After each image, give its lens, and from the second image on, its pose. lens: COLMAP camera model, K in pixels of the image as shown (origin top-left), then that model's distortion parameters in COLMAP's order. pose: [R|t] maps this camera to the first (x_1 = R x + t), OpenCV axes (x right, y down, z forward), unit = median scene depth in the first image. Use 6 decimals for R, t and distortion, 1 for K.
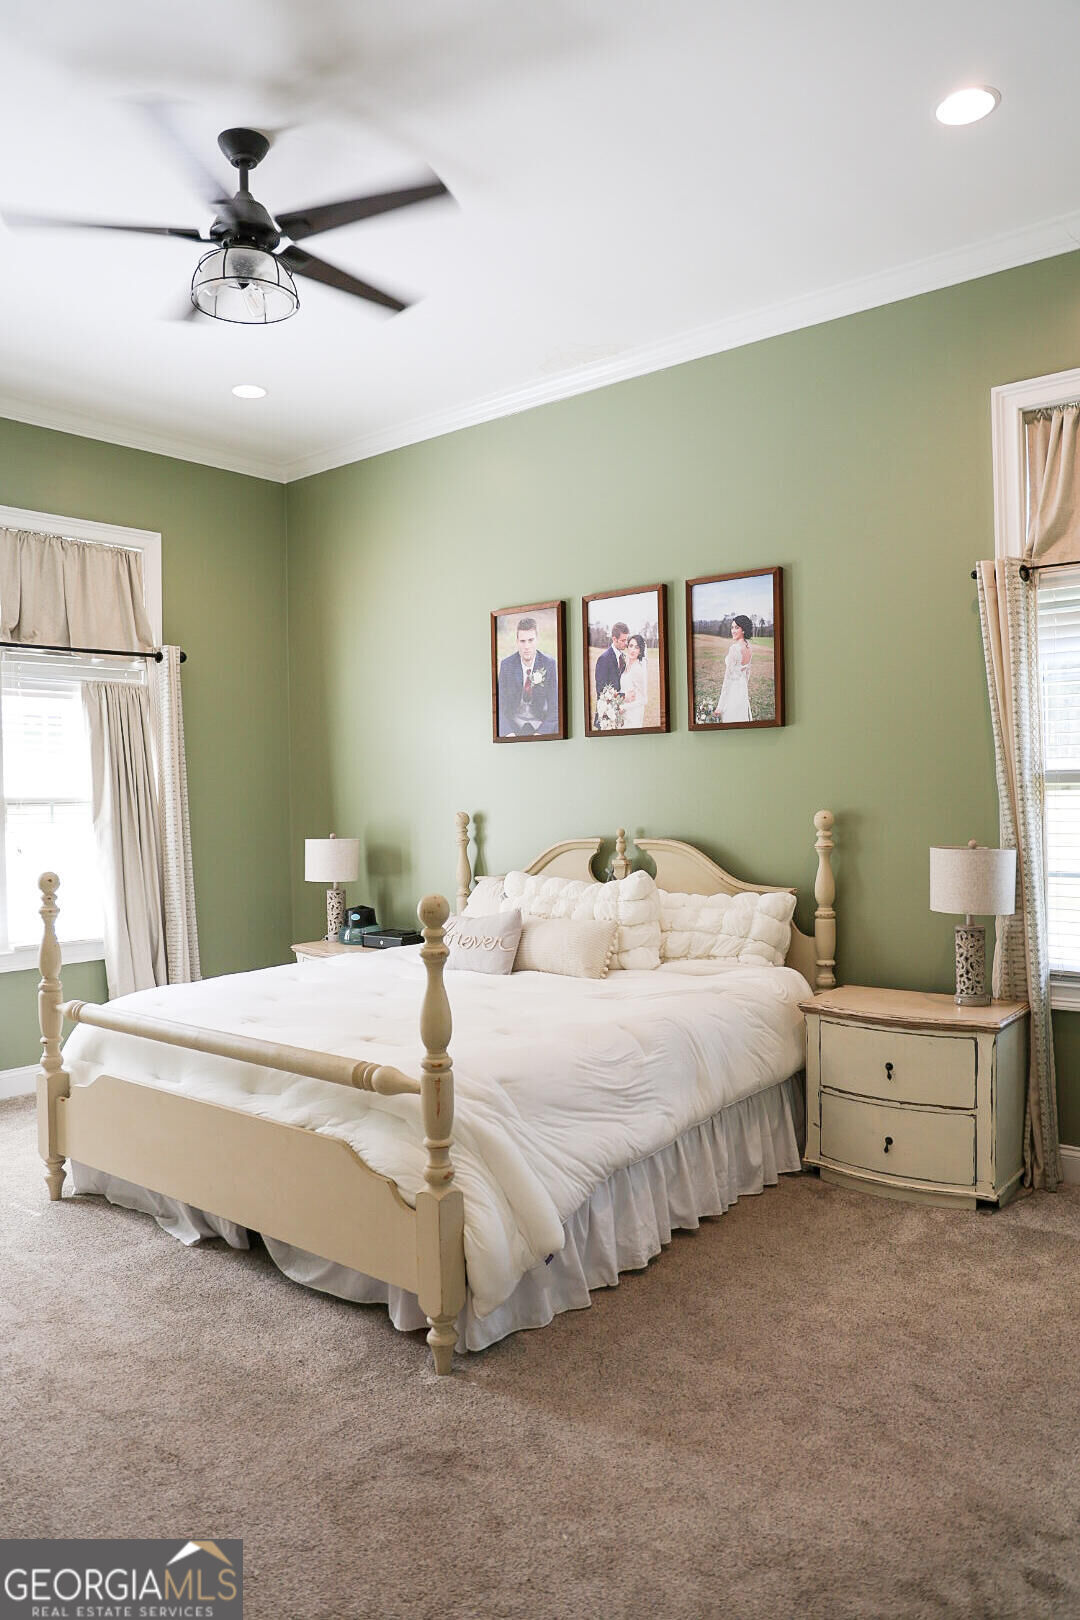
lens RADIAL K [[1124.8, 0, 540.0], [0, 1124.8, 810.0], [0, 0, 1]] dist [-0.056107, -0.002615]
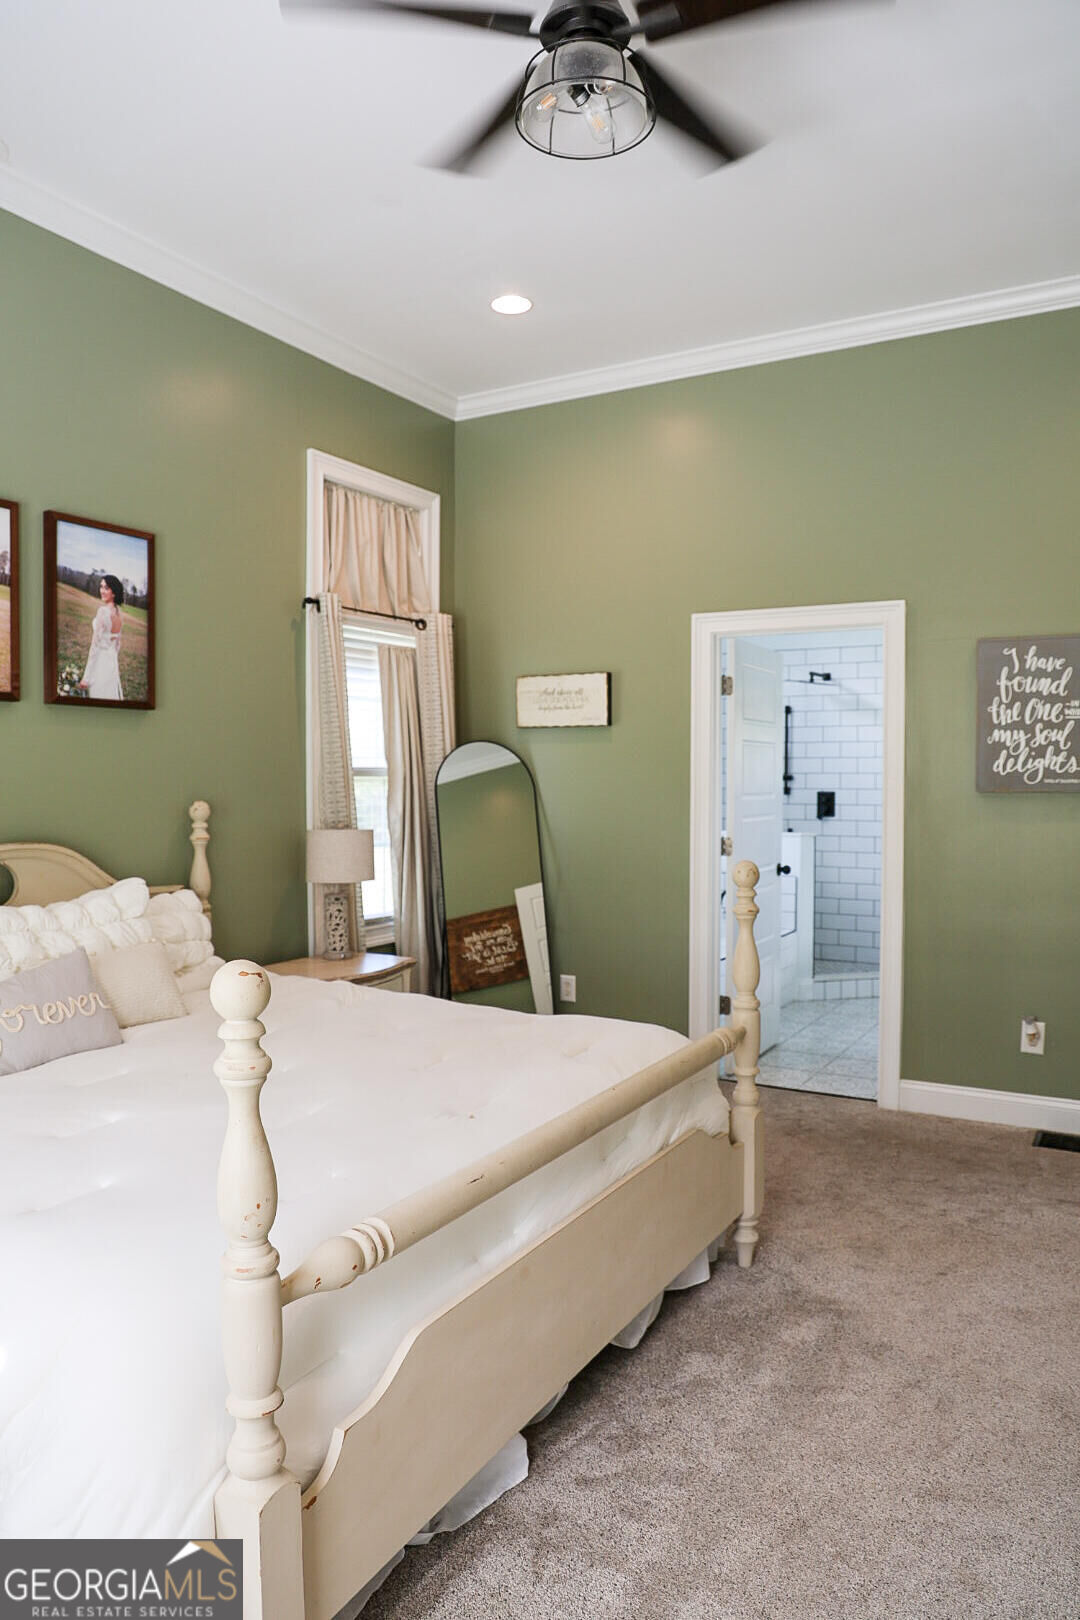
lens RADIAL K [[1124.8, 0, 540.0], [0, 1124.8, 810.0], [0, 0, 1]] dist [-0.056107, -0.002615]
pose [[-0.171685, -0.023075, 0.984882, -0.716398], [0.005491, 0.999688, 0.024379, -0.012884], [-0.985137, 0.009594, -0.171504, 0.820523]]
